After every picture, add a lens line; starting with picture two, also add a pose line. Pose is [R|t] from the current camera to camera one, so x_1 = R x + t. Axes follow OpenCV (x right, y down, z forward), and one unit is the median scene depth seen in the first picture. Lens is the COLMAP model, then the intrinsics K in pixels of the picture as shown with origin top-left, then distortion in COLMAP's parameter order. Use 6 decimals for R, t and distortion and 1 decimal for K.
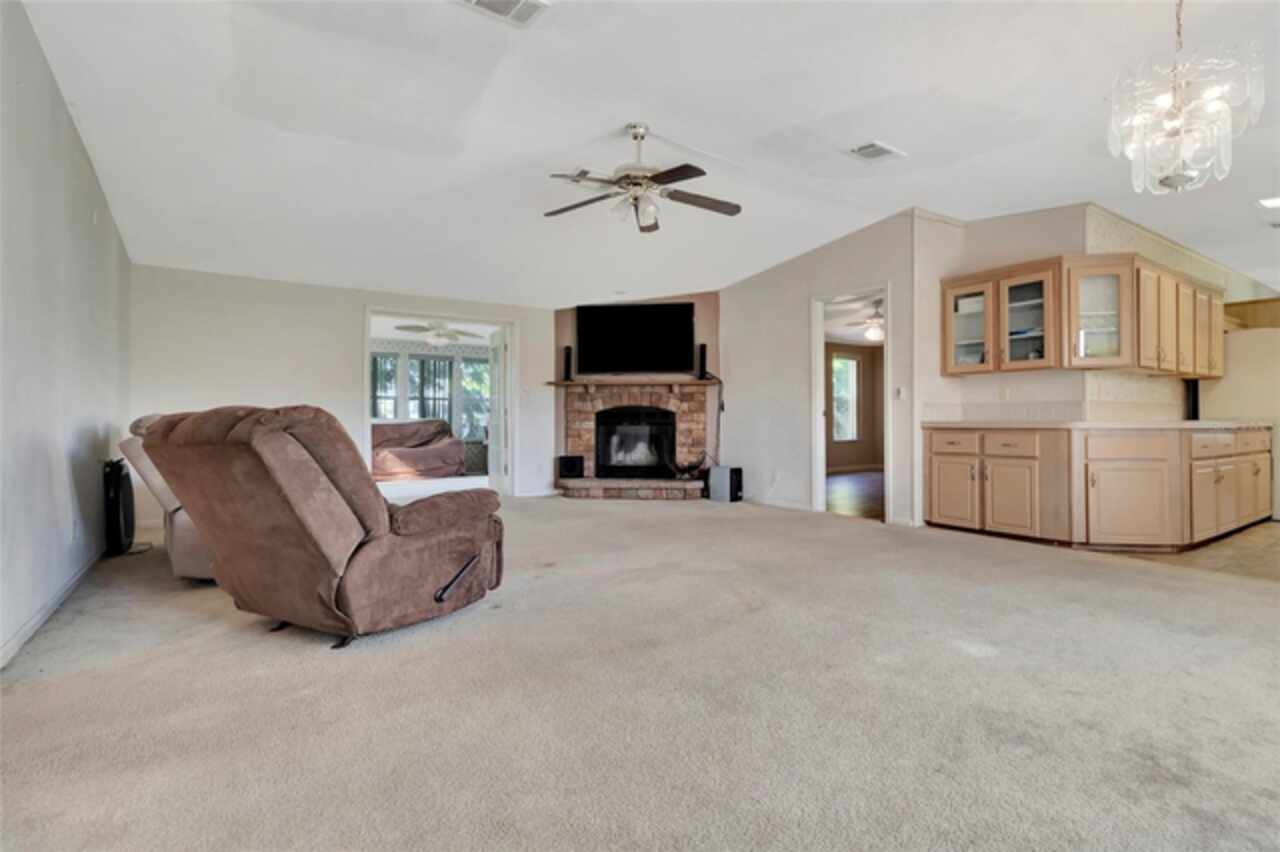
lens RADIAL K [[595.3, 0, 694.5], [0, 595.3, 406.4], [0, 0, 1]] dist [-0.010776, 0.000886]
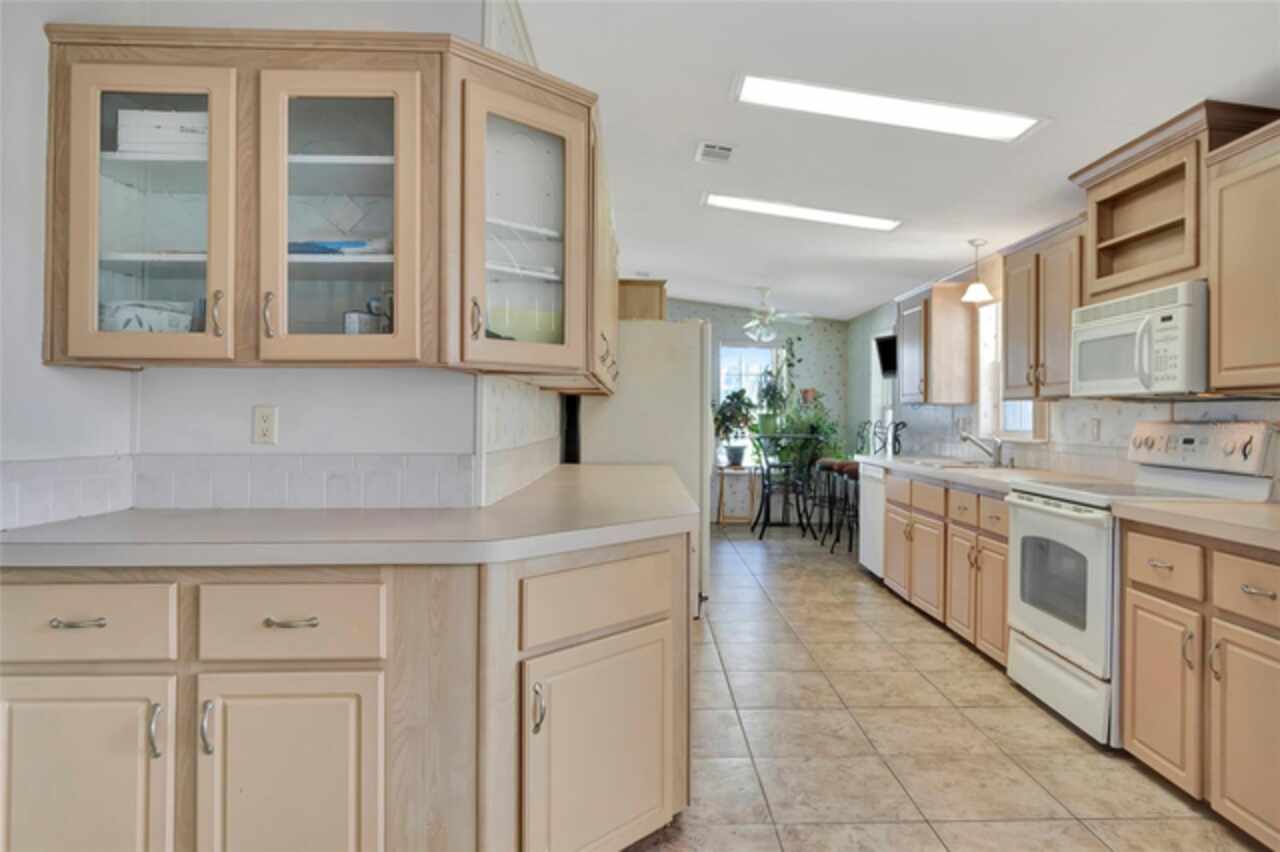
lens RADIAL K [[786.1, 0, 646.7], [0, 786.1, 414.7], [0, 0, 1]] dist [0.008754, -0.000748]
pose [[0.573098, 0.006123, 0.819464, 0.198862], [-0.022051, 0.999725, 0.007952, -0.027042], [-0.819190, -0.022627, 0.573075, 0.403616]]
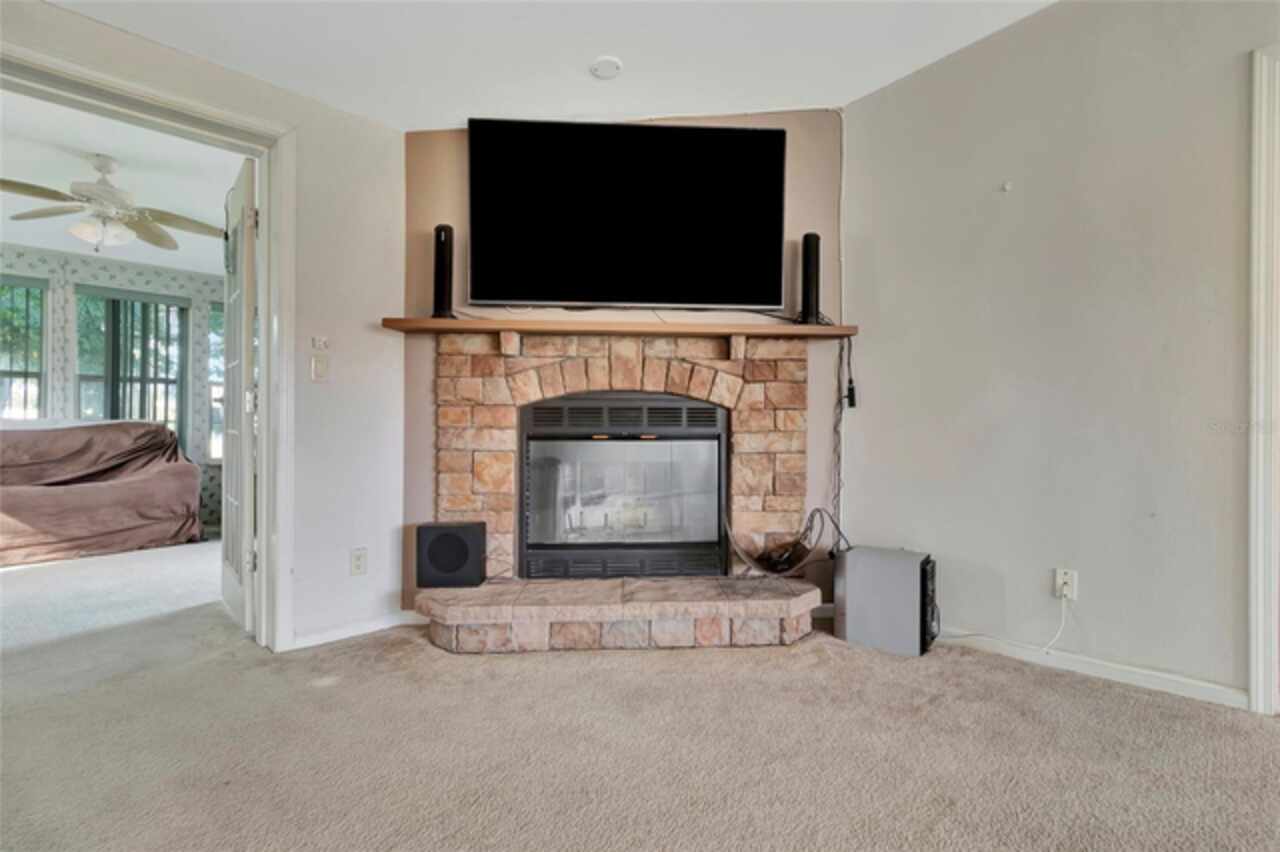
lens RADIAL K [[595.3, 0, 672.3], [0, 595.3, 414.4], [0, 0, 1]] dist [-0.010776, 0.000886]
pose [[0.979956, 0.006571, 0.199104, -0.149530], [-0.008796, 0.999908, 0.010295, 0.010460], [-0.199018, -0.011840, 0.979924, 0.624423]]
